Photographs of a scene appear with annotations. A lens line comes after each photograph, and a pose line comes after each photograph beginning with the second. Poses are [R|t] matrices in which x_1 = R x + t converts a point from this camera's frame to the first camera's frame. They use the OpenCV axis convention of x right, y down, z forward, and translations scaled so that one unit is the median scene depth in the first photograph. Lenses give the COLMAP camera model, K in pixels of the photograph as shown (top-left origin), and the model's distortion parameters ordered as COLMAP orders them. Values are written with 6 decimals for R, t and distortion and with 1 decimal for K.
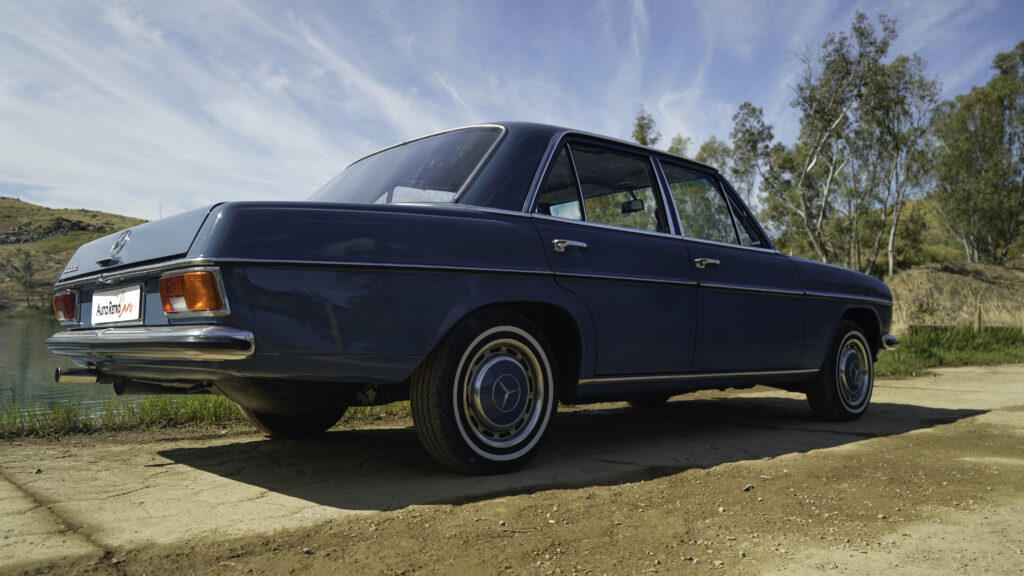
lens RADIAL K [[815.0, 0, 511.3], [0, 815.0, 290.9], [0, 0, 1]] dist [0.000063, 0.004039]
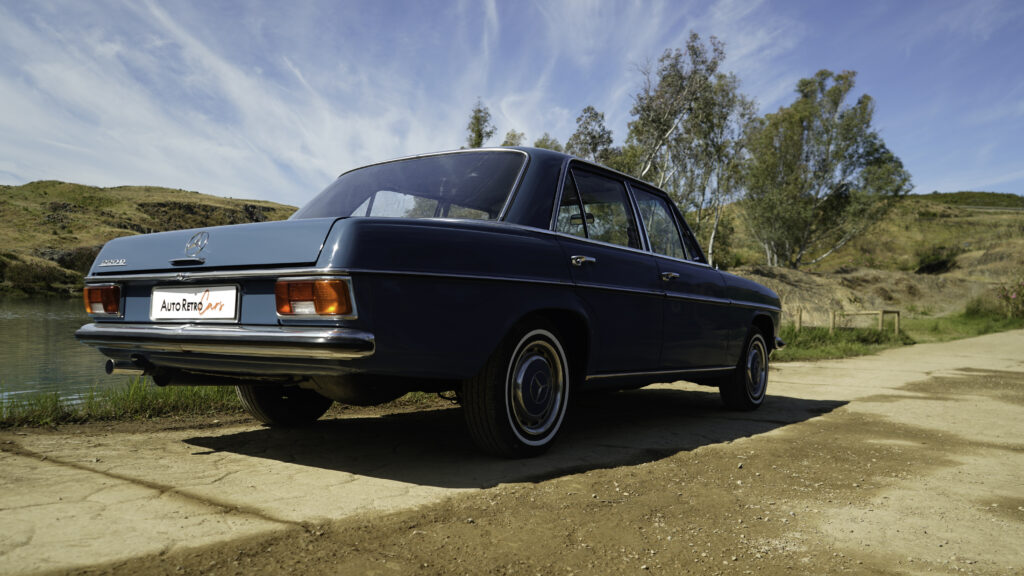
lens RADIAL K [[816.2, 0, 507.4], [0, 816.2, 286.5], [0, 0, 1]] dist [-0.012536, 0.005999]
pose [[0.977576, 0.031910, 0.208152, -0.229583], [-0.033925, 0.999406, 0.006116, -0.018182], [-0.207833, -0.013041, 0.978077, -0.094188]]
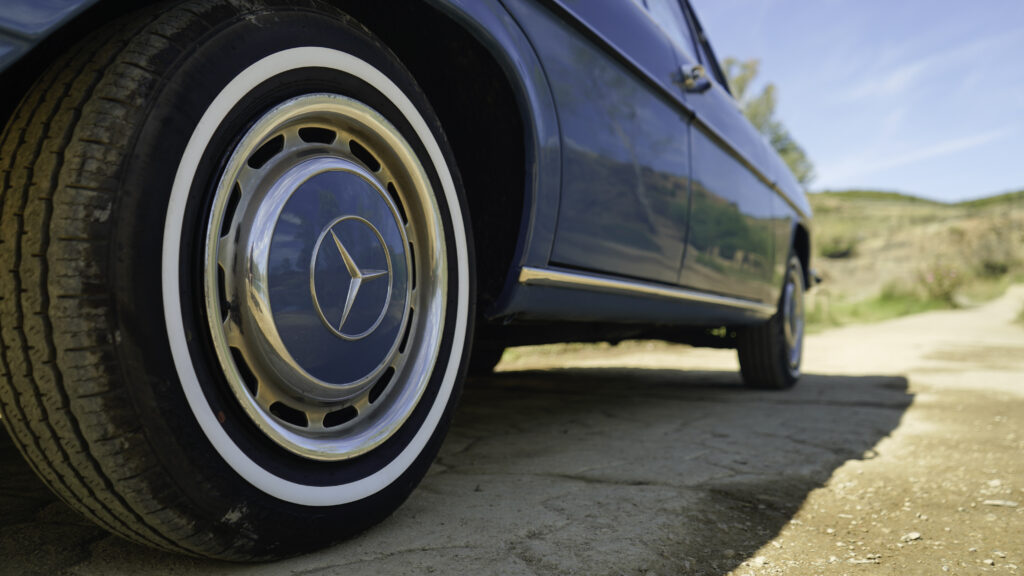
lens RADIAL K [[816.2, 0, 507.4], [0, 816.2, 286.5], [0, 0, 1]] dist [-0.012536, 0.005999]
pose [[0.946973, 0.022481, 0.320525, -0.037690], [-0.024535, 0.999696, 0.002372, 0.098061], [-0.320374, -0.010110, 0.947237, 0.539404]]
